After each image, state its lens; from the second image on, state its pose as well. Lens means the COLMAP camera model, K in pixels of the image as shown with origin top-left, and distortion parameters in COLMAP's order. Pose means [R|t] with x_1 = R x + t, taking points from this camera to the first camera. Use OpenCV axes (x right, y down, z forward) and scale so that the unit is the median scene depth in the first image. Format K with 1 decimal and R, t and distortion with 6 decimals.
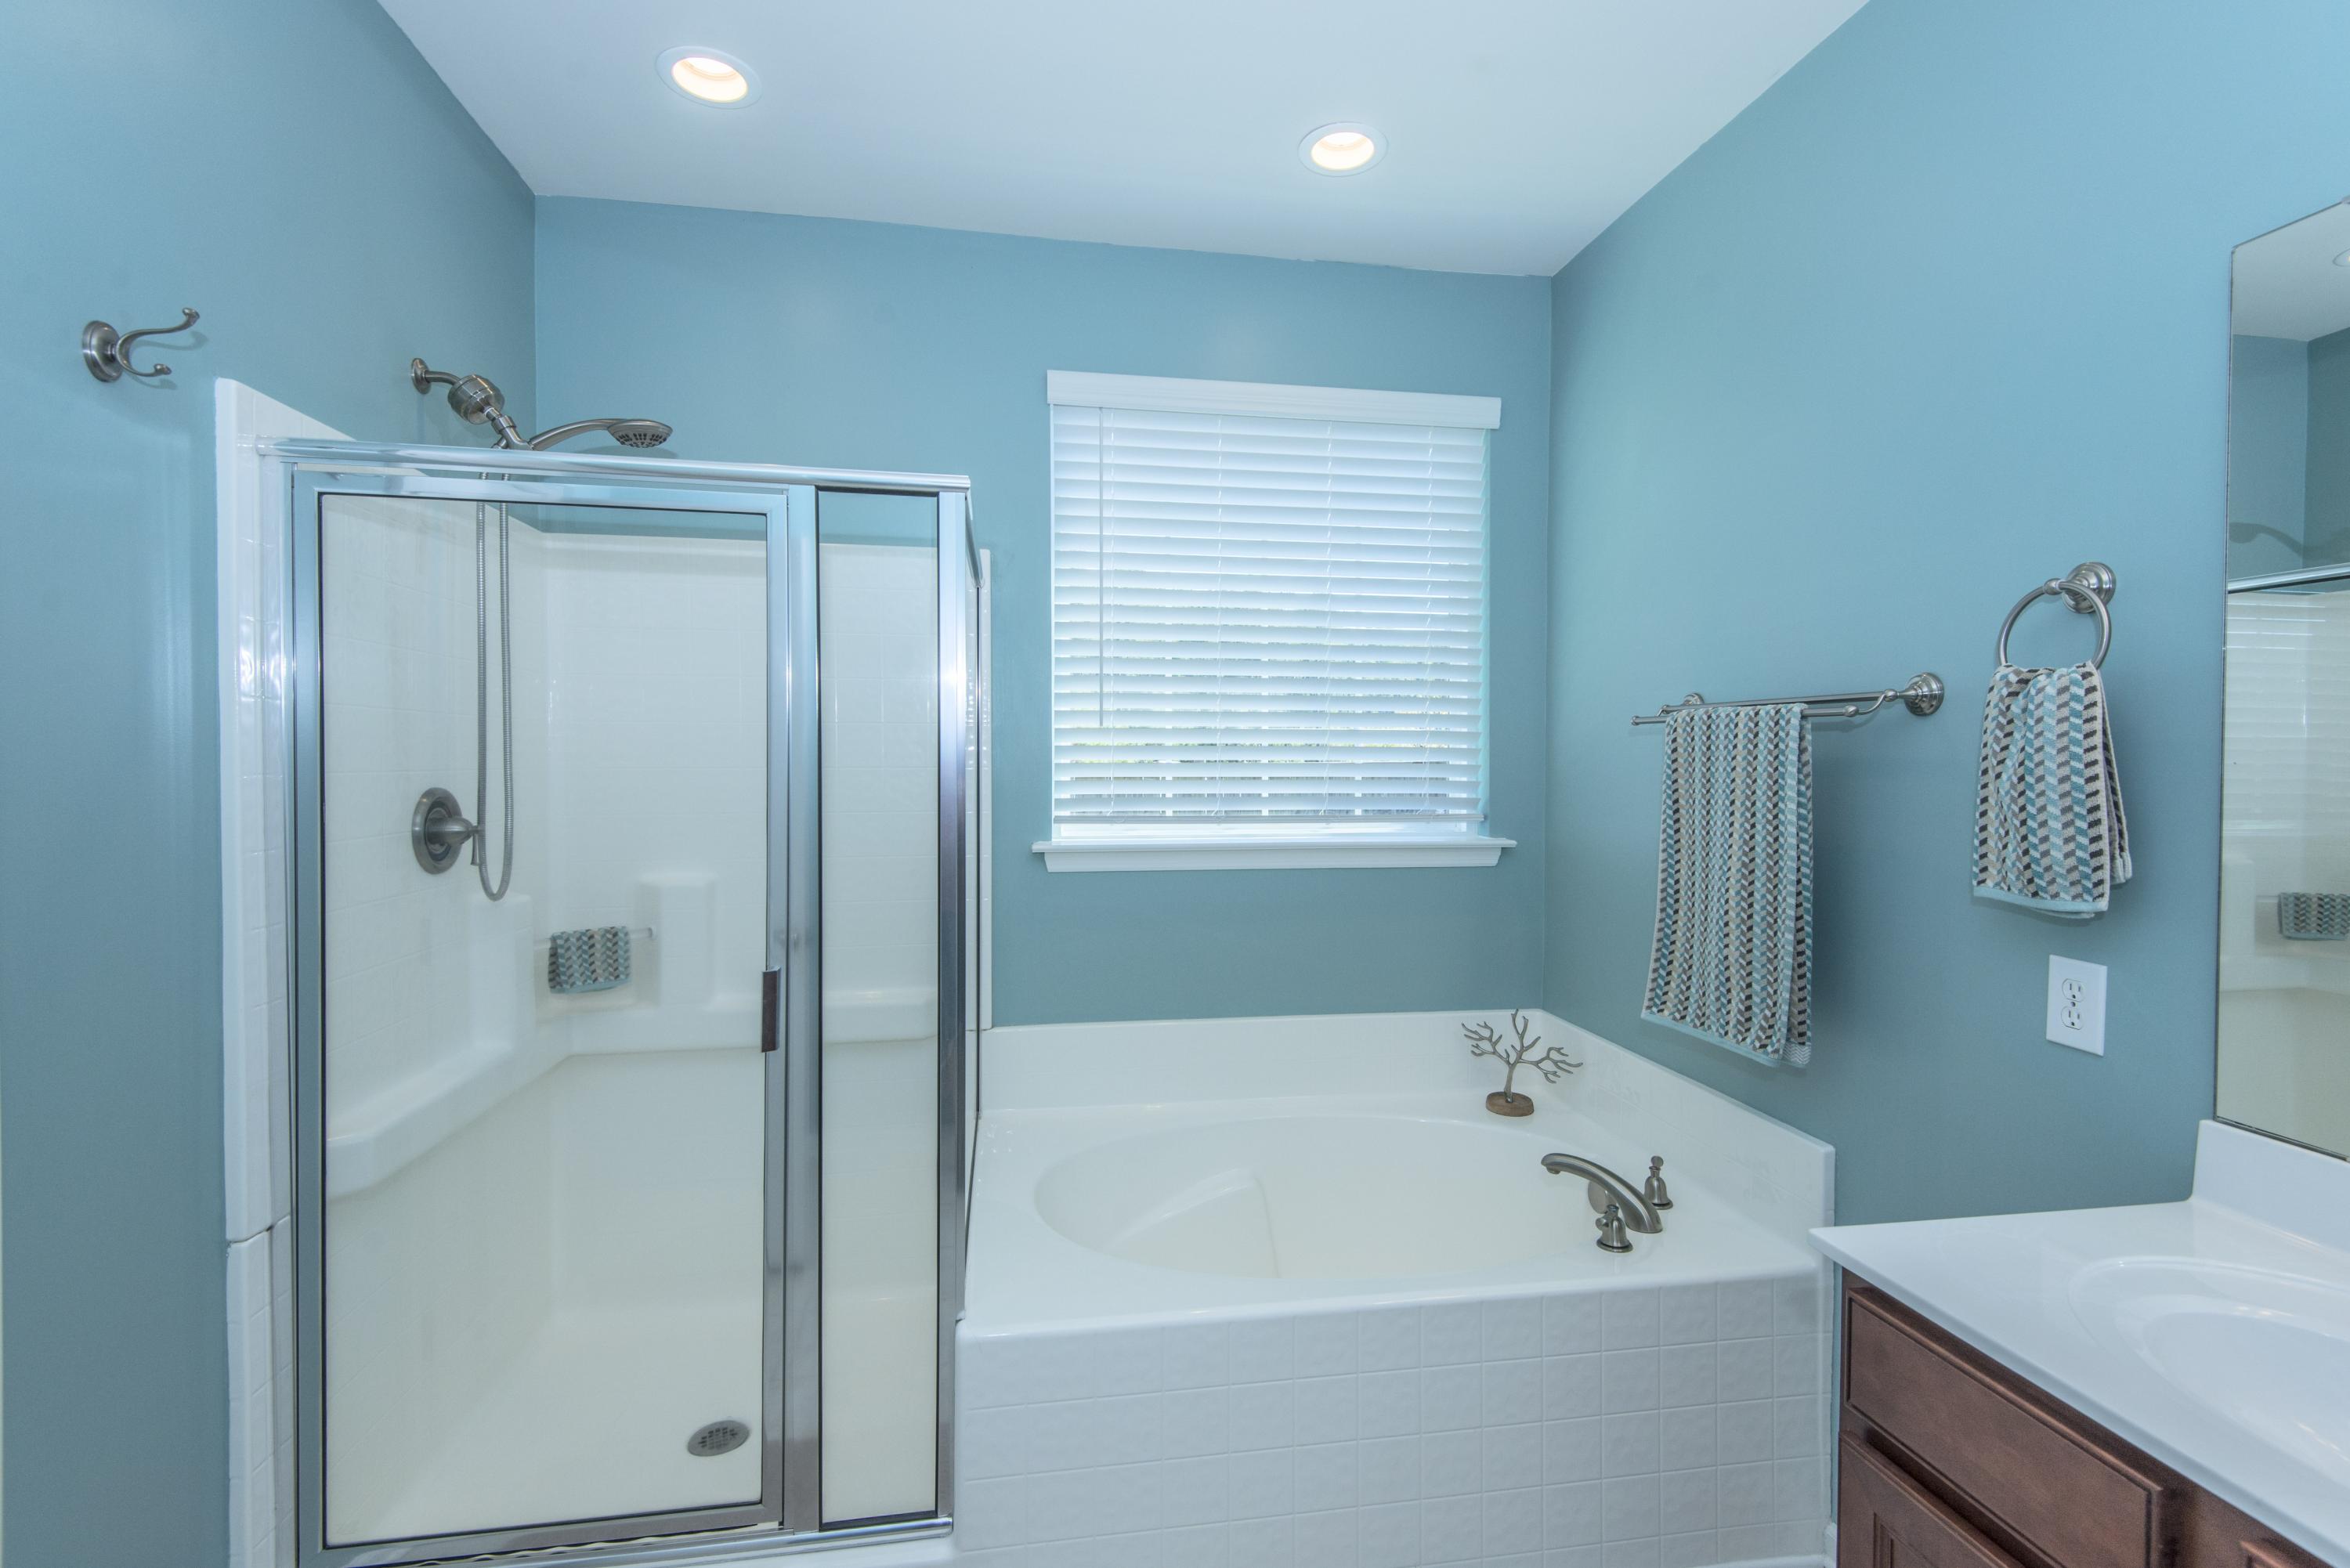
lens RADIAL K [[1057.8, 0, 1183.0], [0, 1057.8, 773.4], [0, 0, 1]] dist [0.031715, -0.017155]
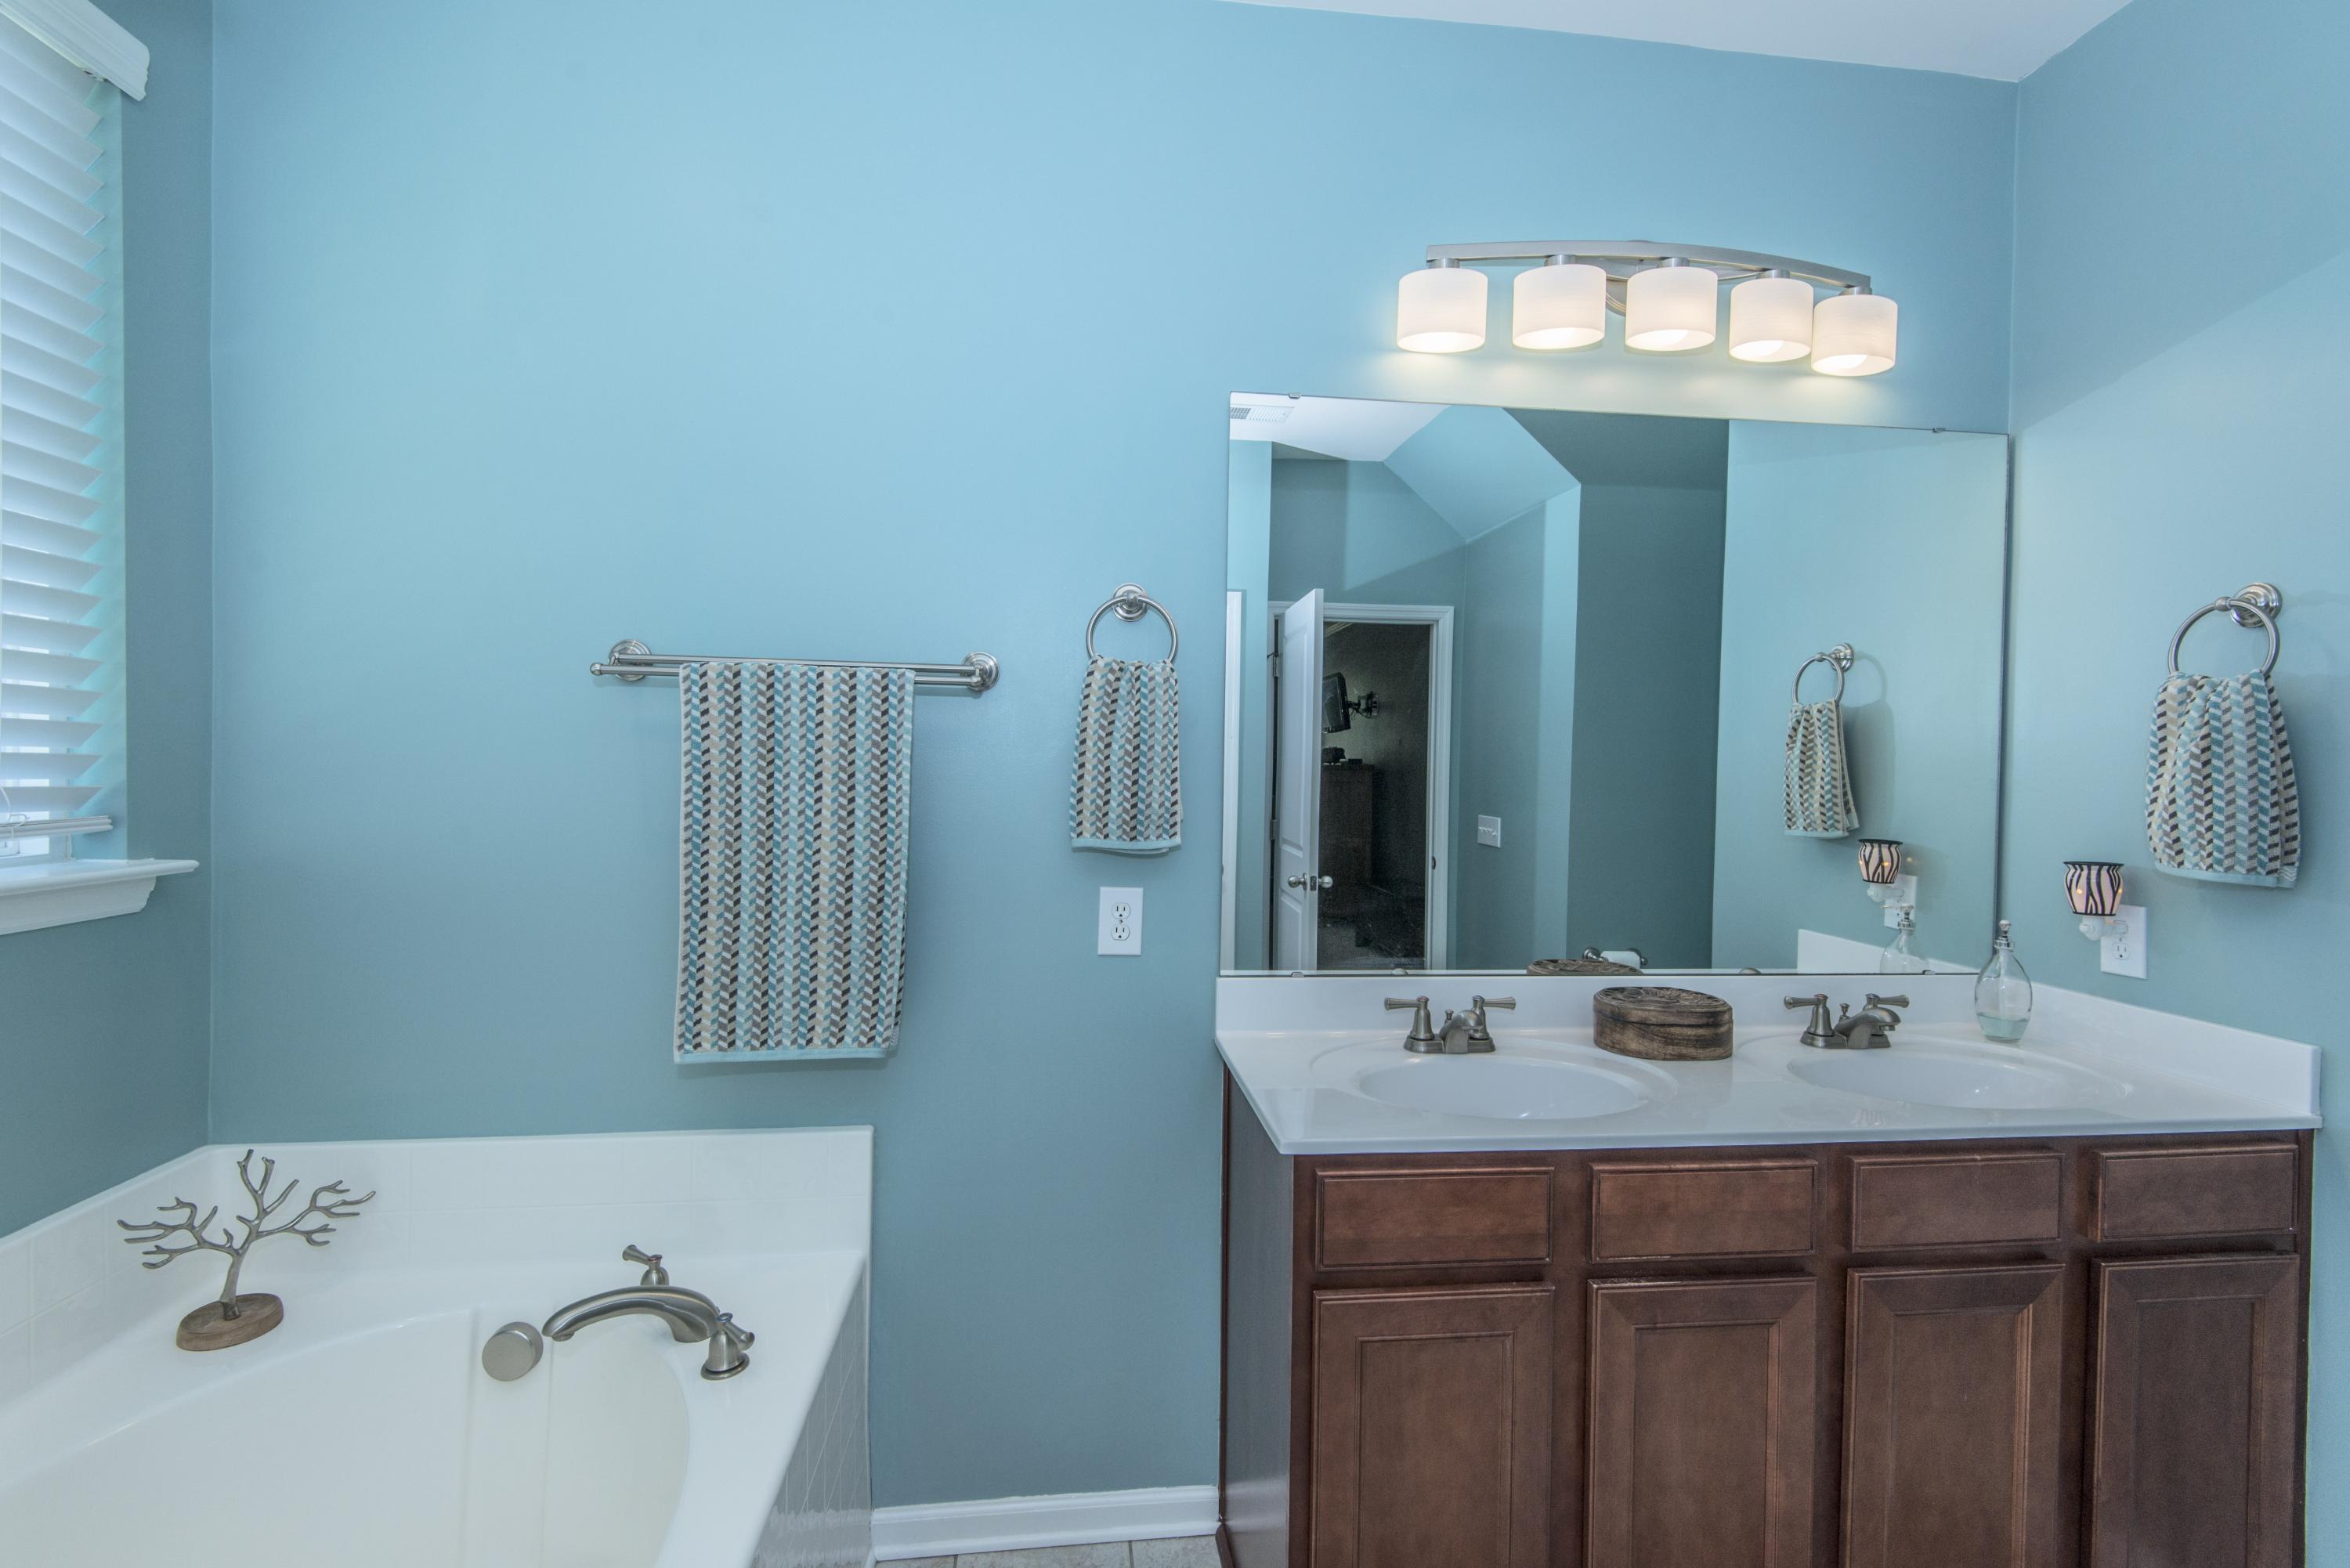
lens RADIAL K [[1057.8, 0, 1172.1], [0, 1057.8, 776.1], [0, 0, 1]] dist [0.031715, -0.017155]
pose [[0.049524, -0.018704, 0.998598, -0.262818], [-0.000267, 0.999824, 0.018740, 0.009137], [-0.998773, -0.001195, 0.049510, 0.520761]]
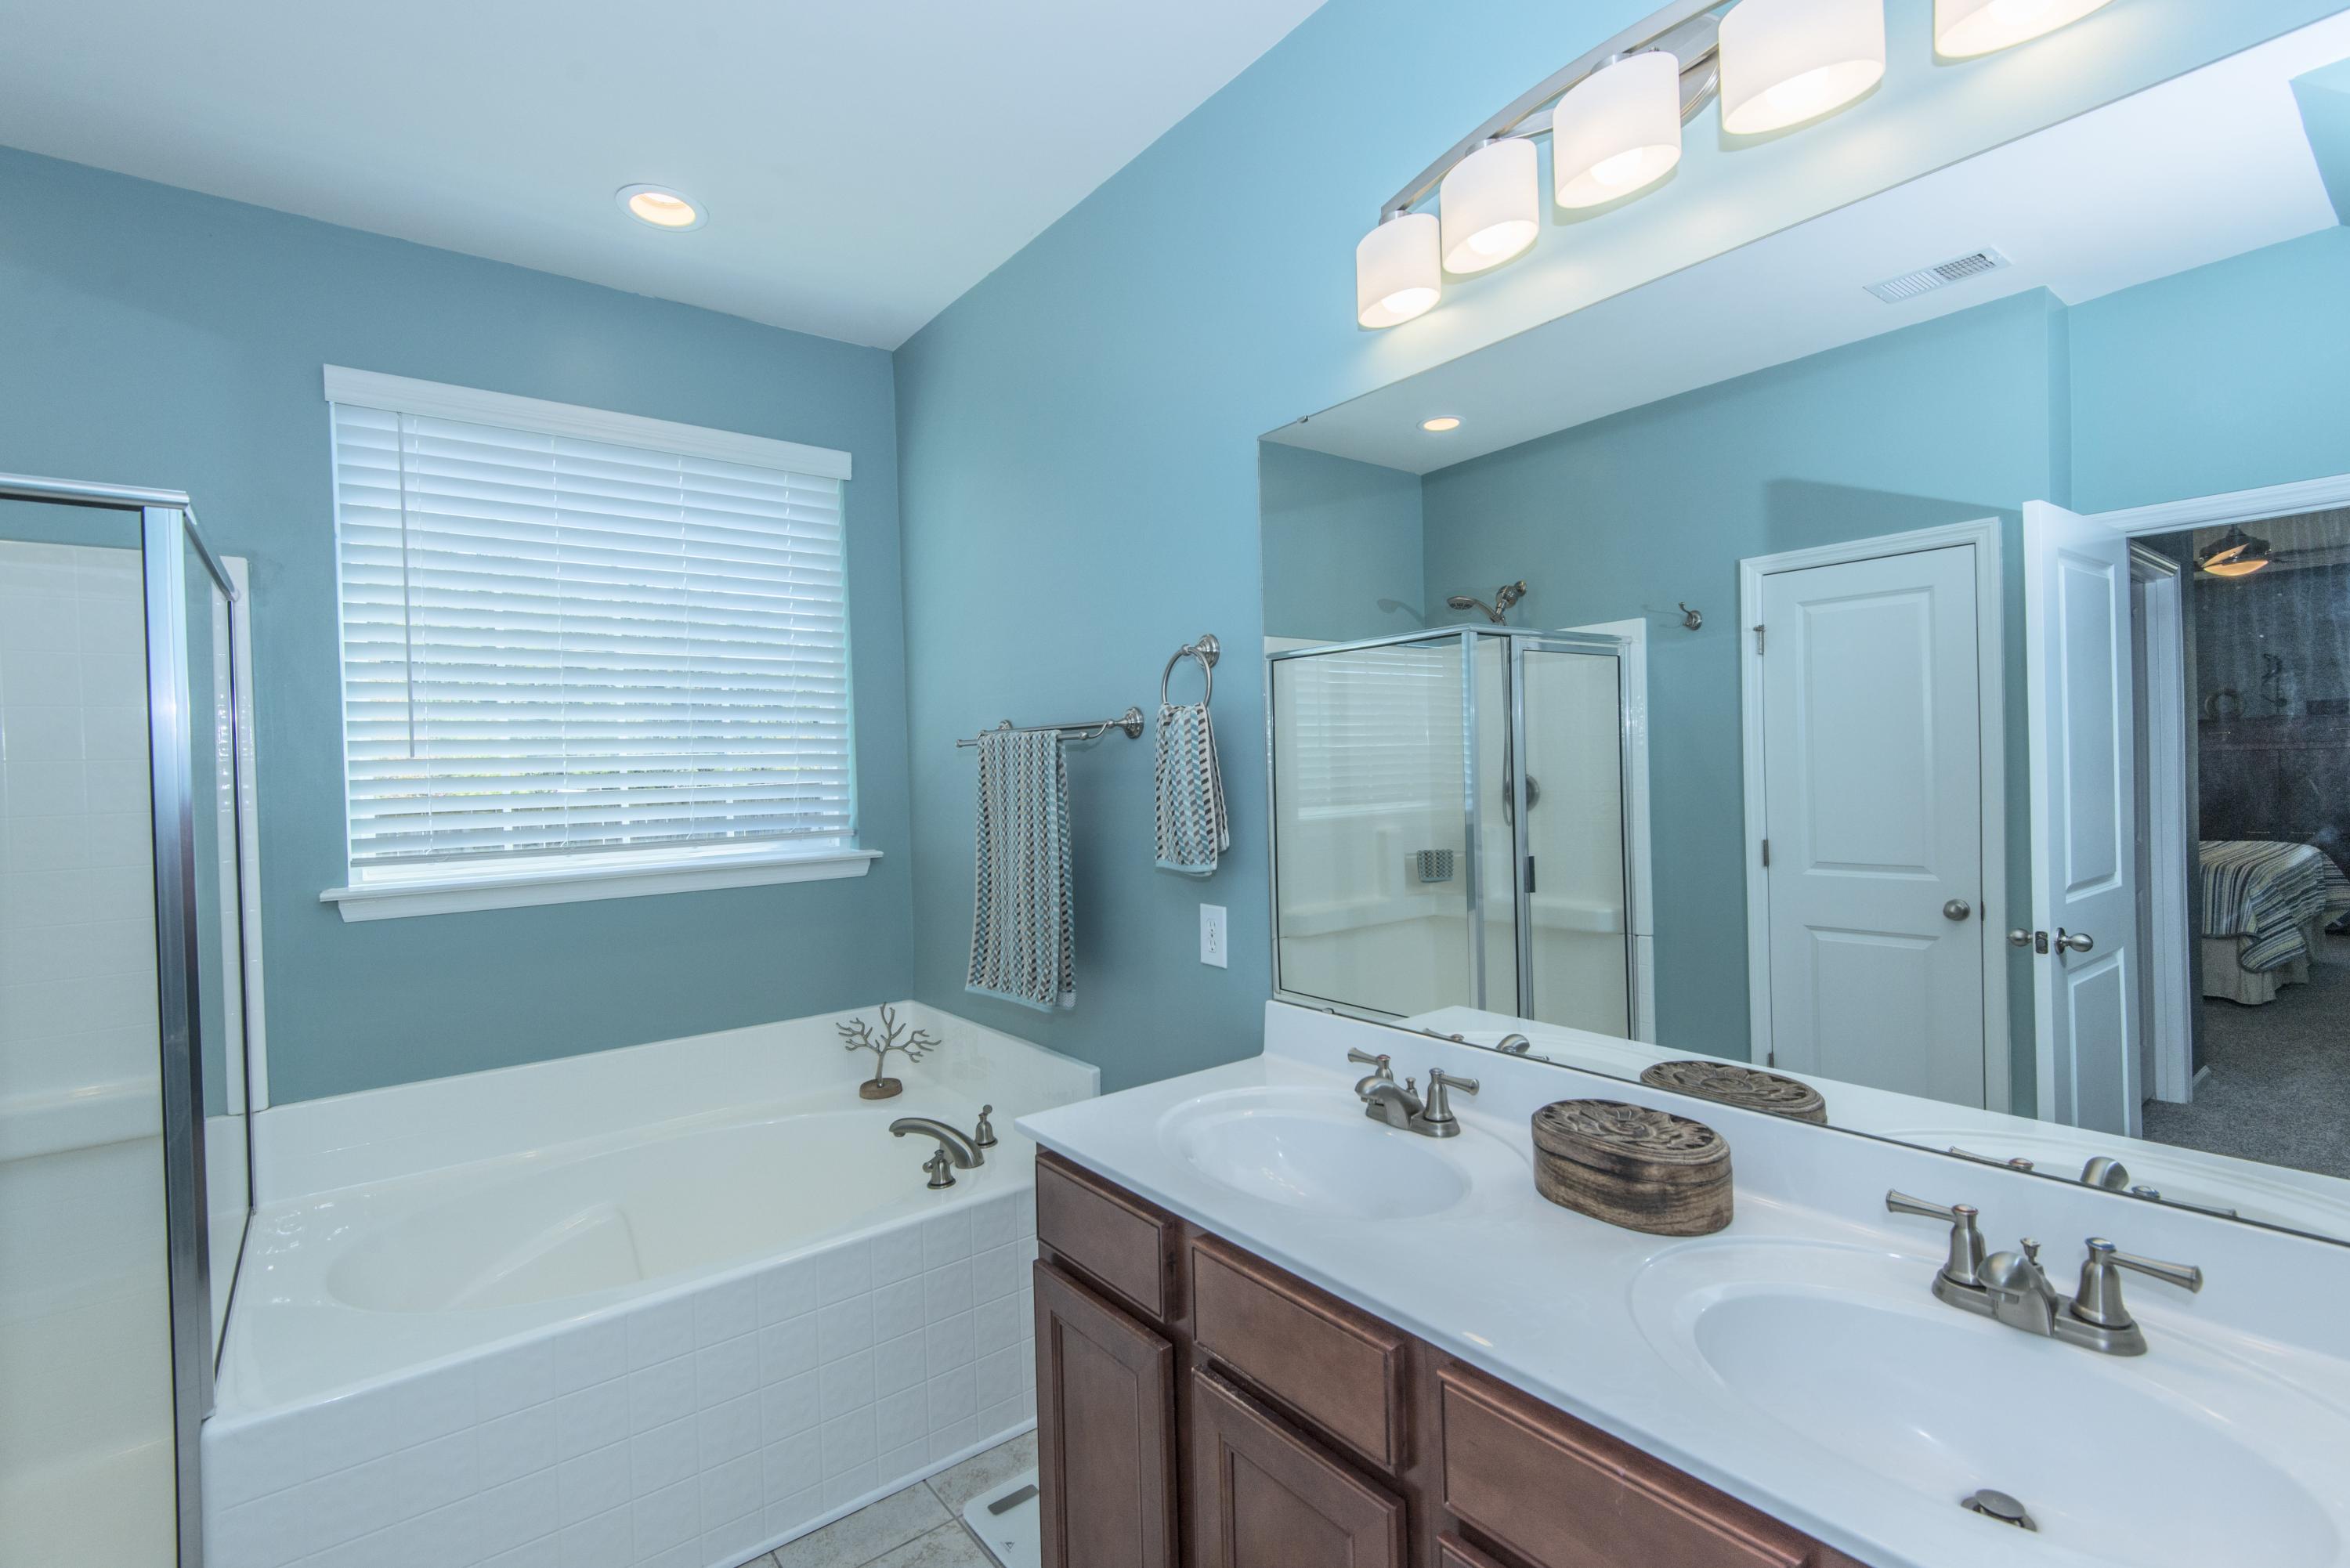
lens RADIAL K [[1057.8, 0, 1184.6], [0, 1057.8, 772.8], [0, 0, 1]] dist [0.031715, -0.017155]
pose [[0.875491, -0.031560, 0.482203, 0.066383], [0.039338, 0.999208, -0.006024, 0.000605], [-0.481631, 0.024243, 0.876039, -0.147878]]
